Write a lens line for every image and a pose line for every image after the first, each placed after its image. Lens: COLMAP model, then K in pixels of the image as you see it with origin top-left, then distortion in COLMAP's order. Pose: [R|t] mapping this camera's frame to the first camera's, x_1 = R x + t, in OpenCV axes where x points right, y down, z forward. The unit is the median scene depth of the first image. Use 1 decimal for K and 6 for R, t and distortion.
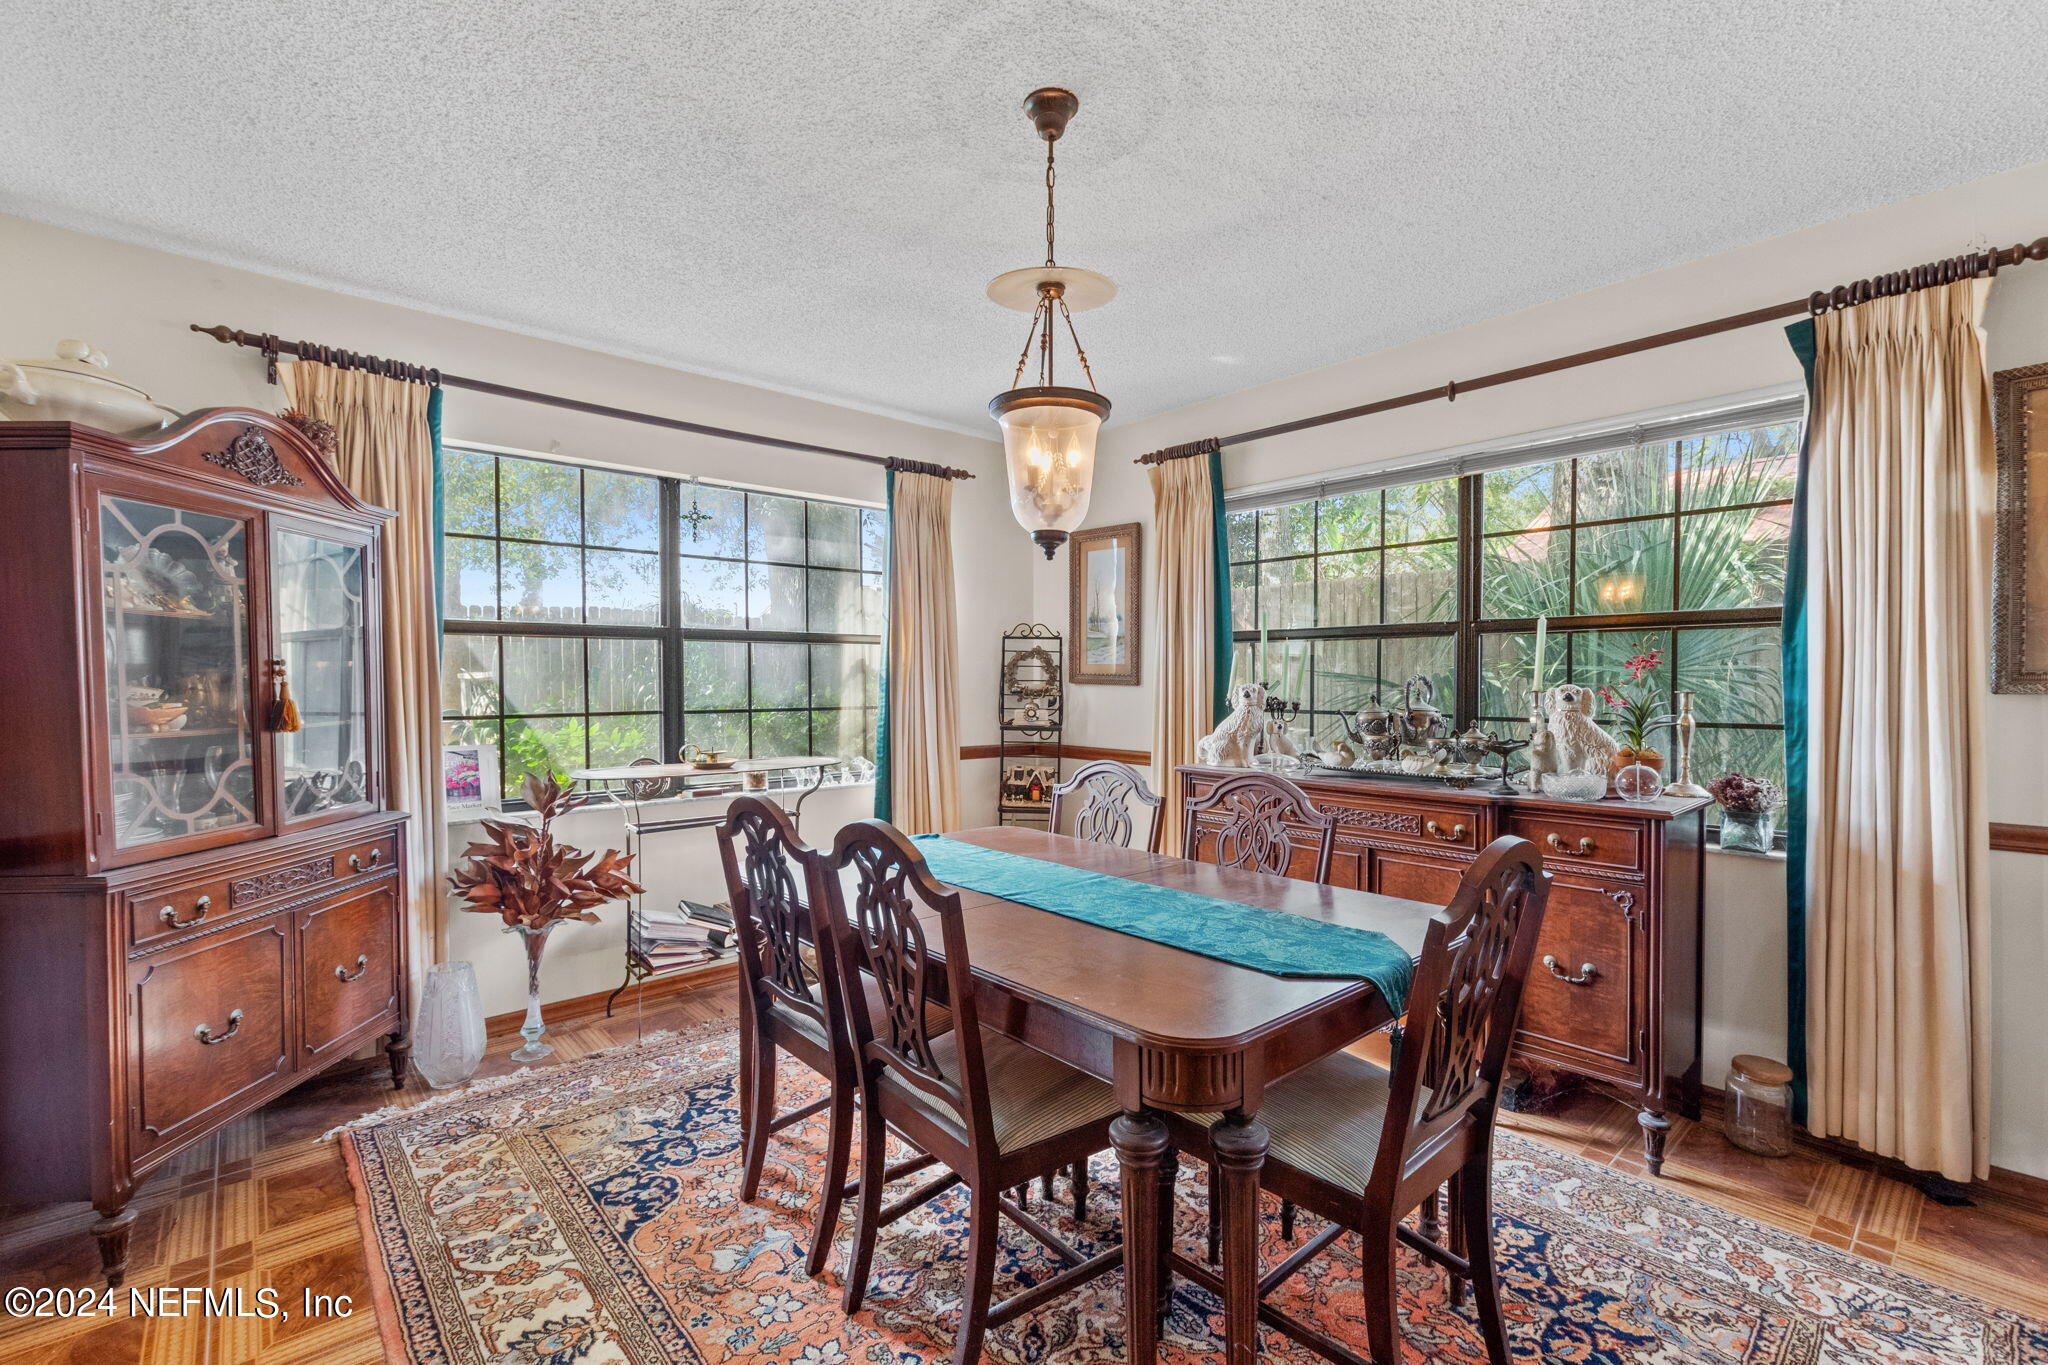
lens RADIAL K [[894.0, 0, 1009.7], [0, 894.0, 694.1], [0, 0, 1]] dist [0.001632, -0.000809]
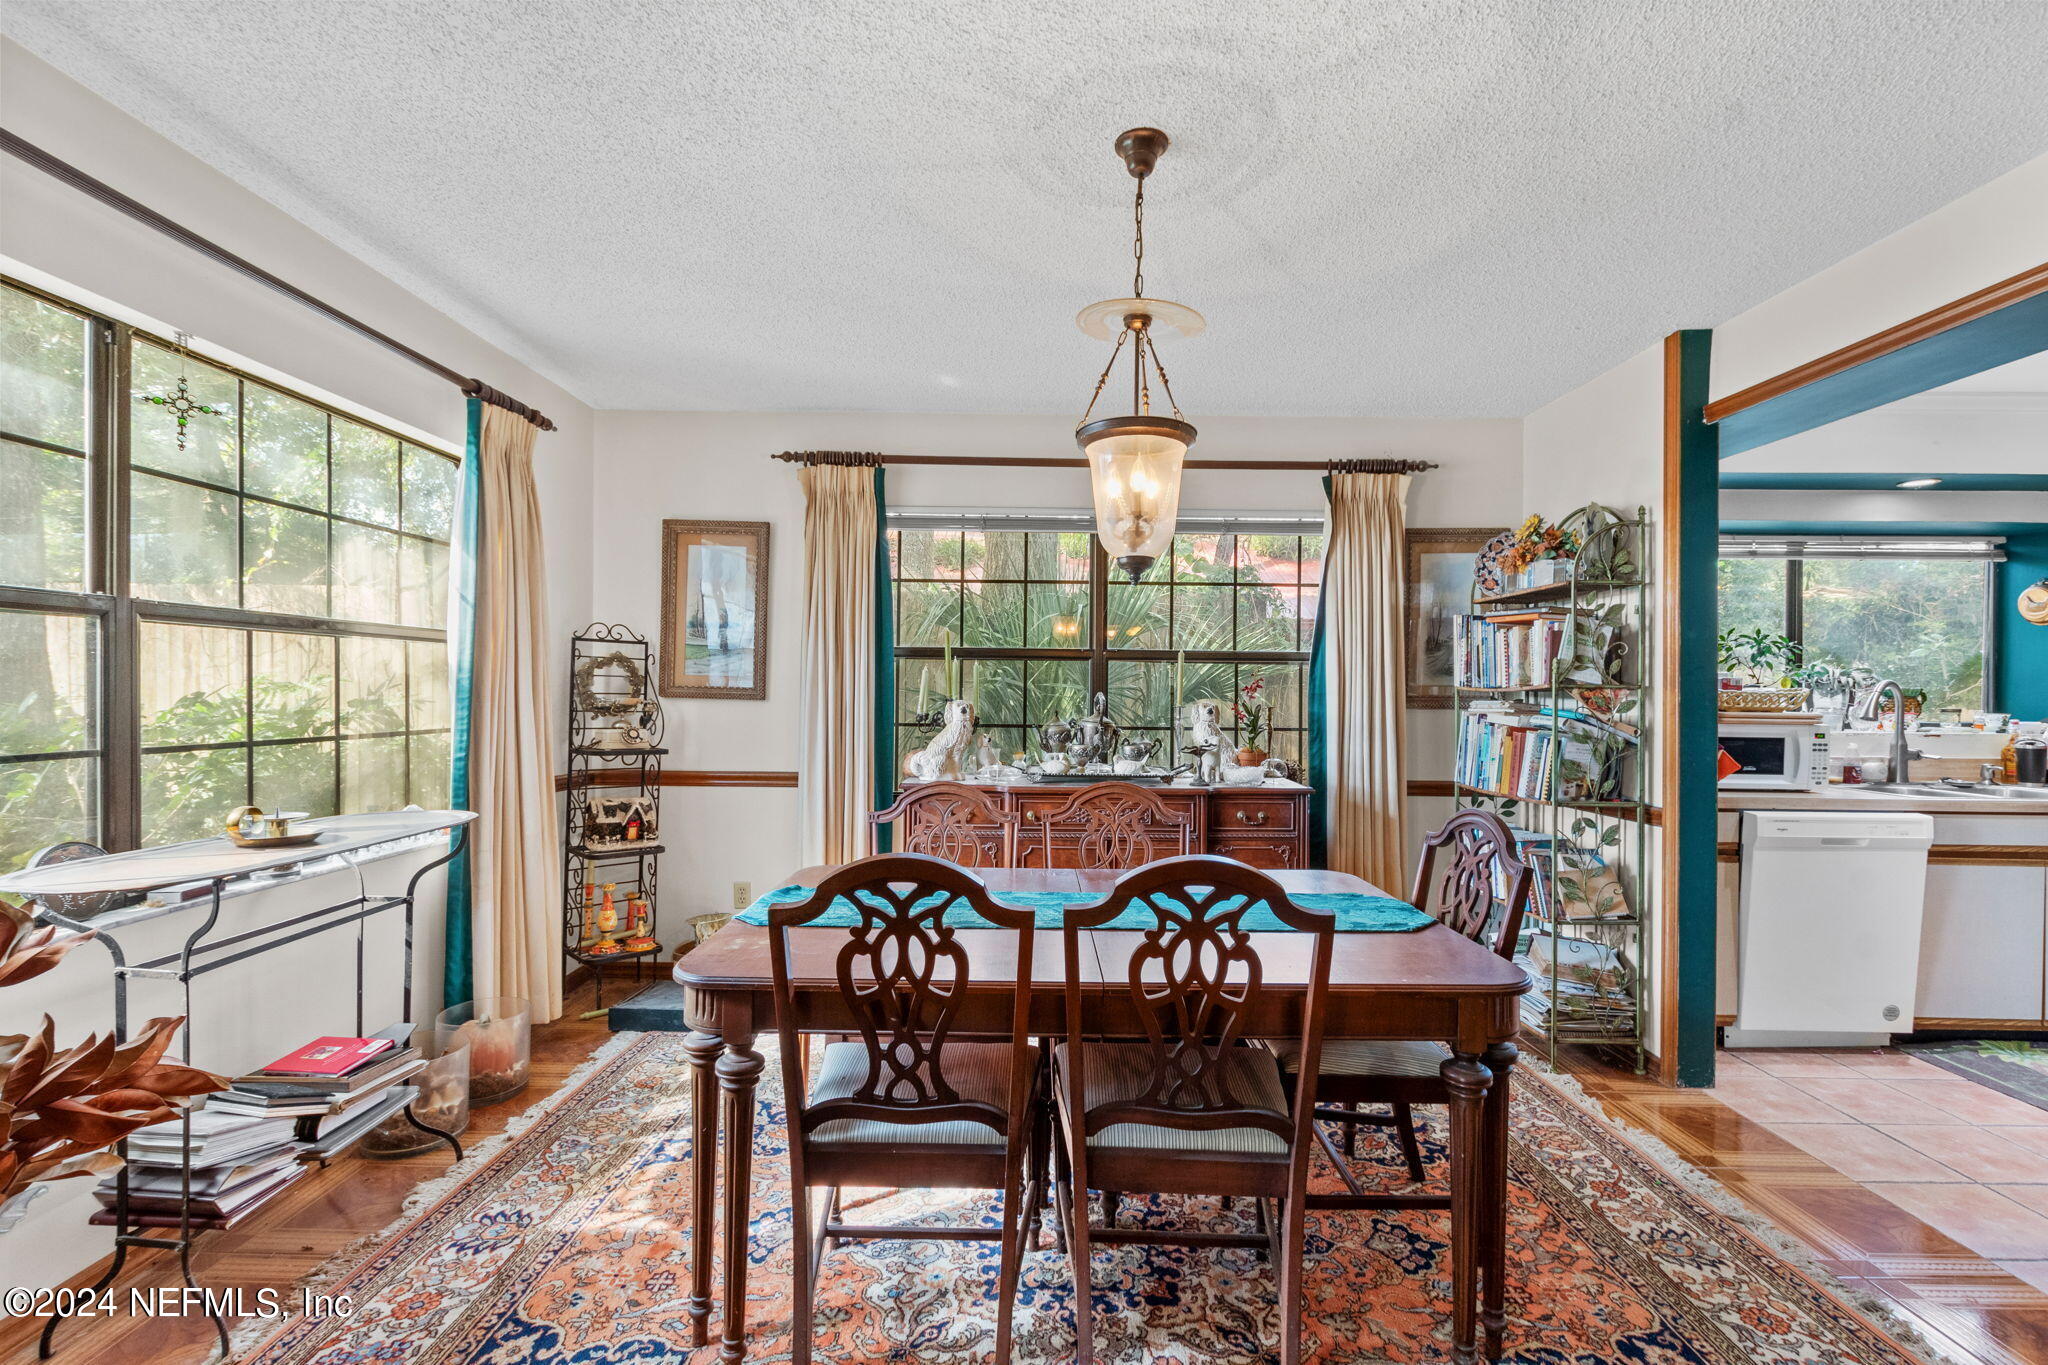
lens RADIAL K [[894.0, 0, 1031.5], [0, 894.0, 692.1], [0, 0, 1]] dist [0.001632, -0.000809]
pose [[0.657252, 0.005451, 0.753651, -0.409589], [0.002021, 0.999958, -0.008995, -0.010019], [-0.753668, 0.007435, 0.657213, 0.215716]]
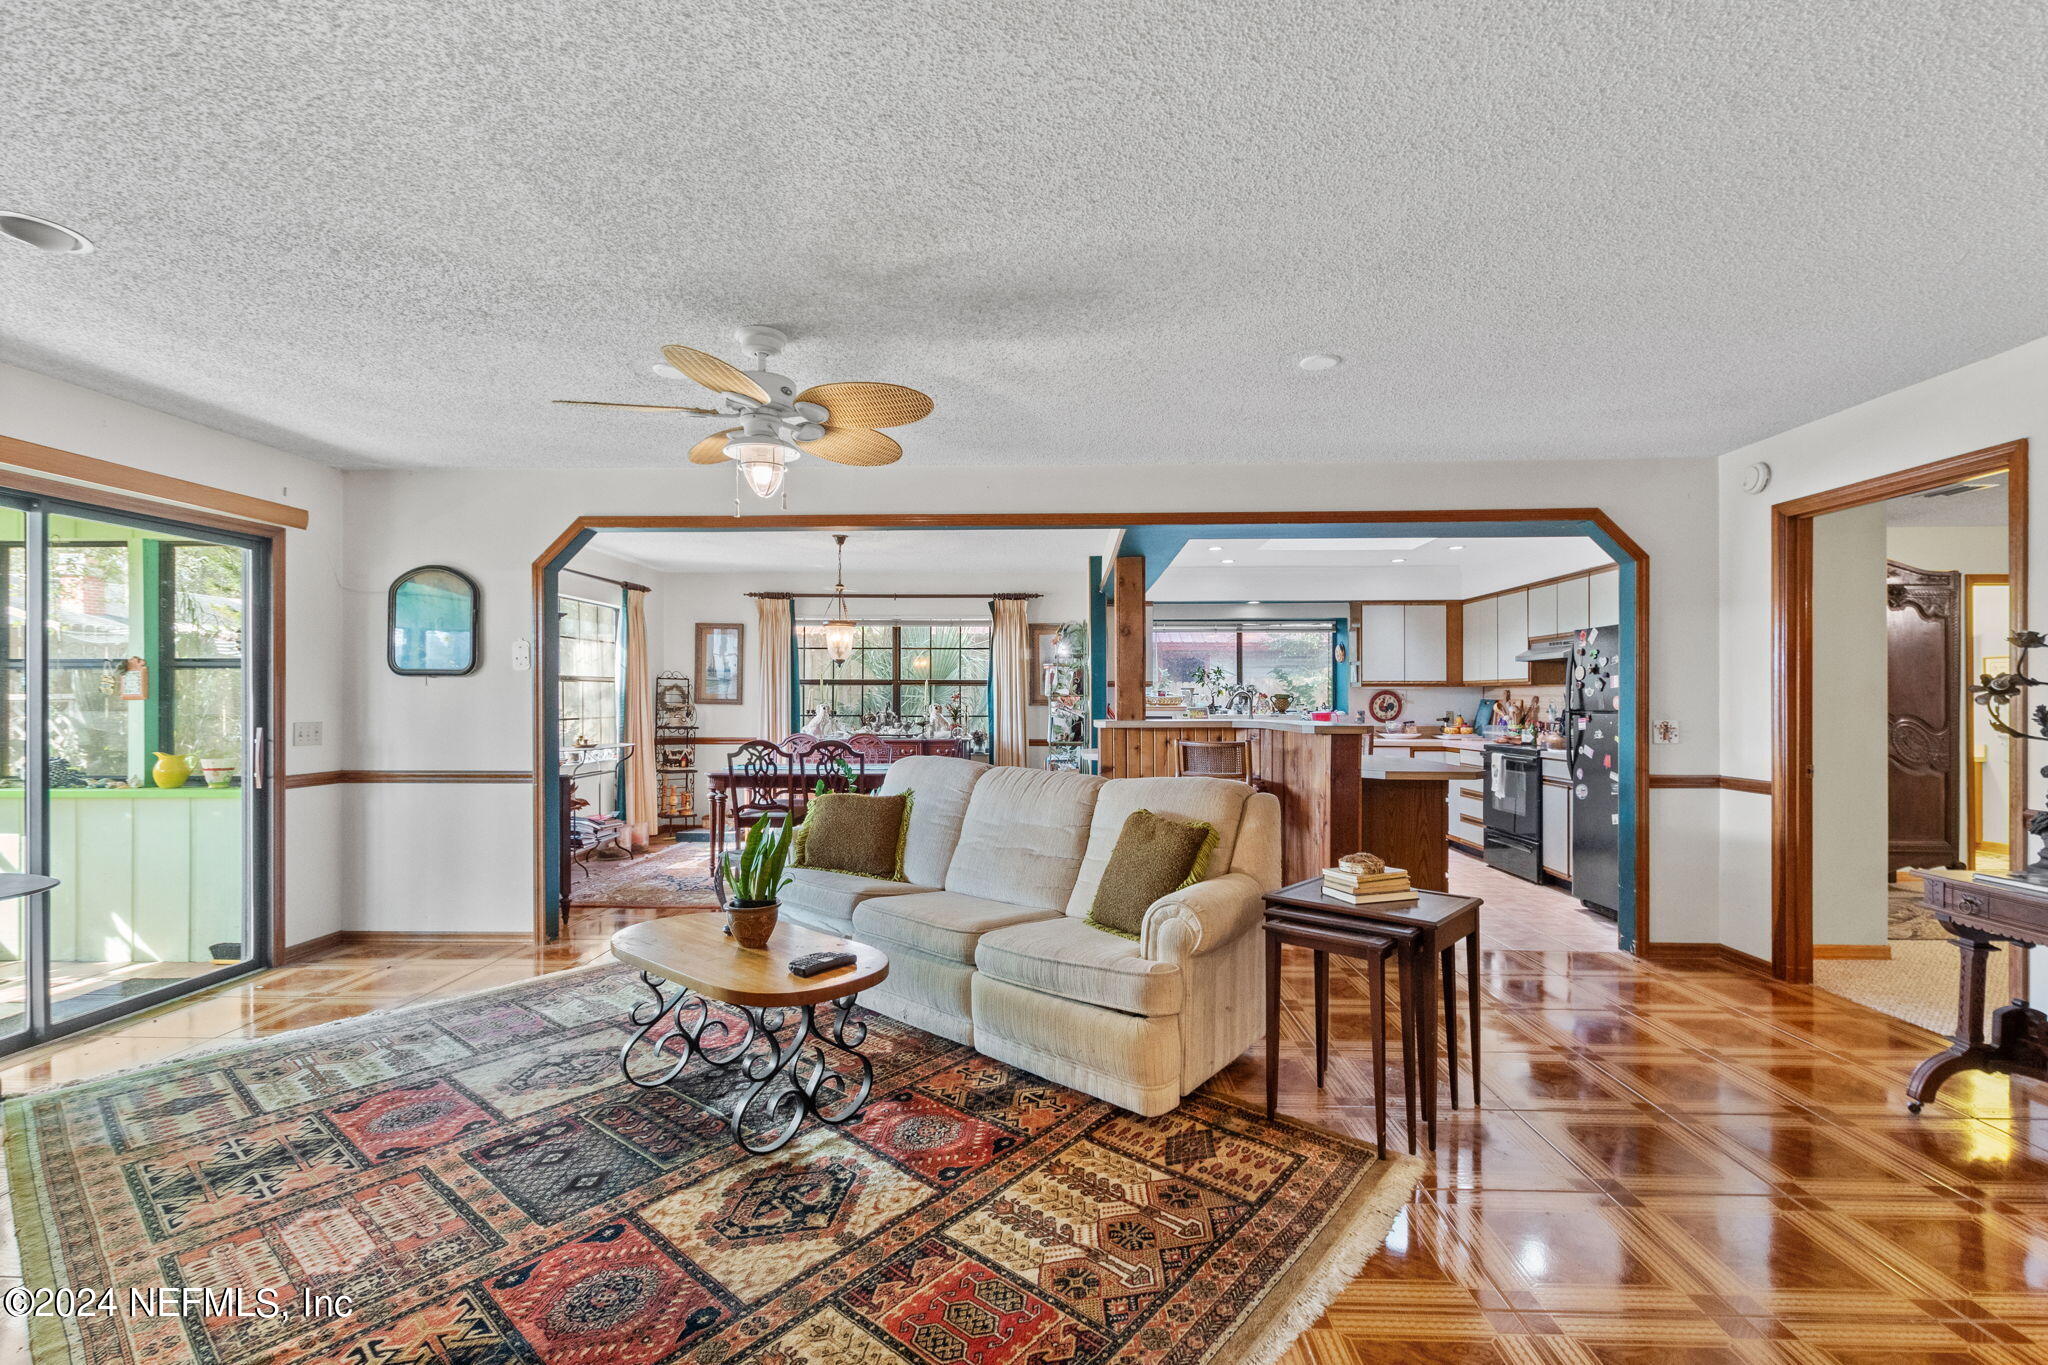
lens RADIAL K [[917.1, 0, 1026.6], [0, 917.1, 692.0], [0, 0, 1]] dist [0.001082, 0.000122]
pose [[0.681292, 0.006308, 0.731984, -1.034624], [0.011661, 0.999742, -0.019469, 0.010567], [-0.731918, 0.021800, 0.681043, -0.966874]]
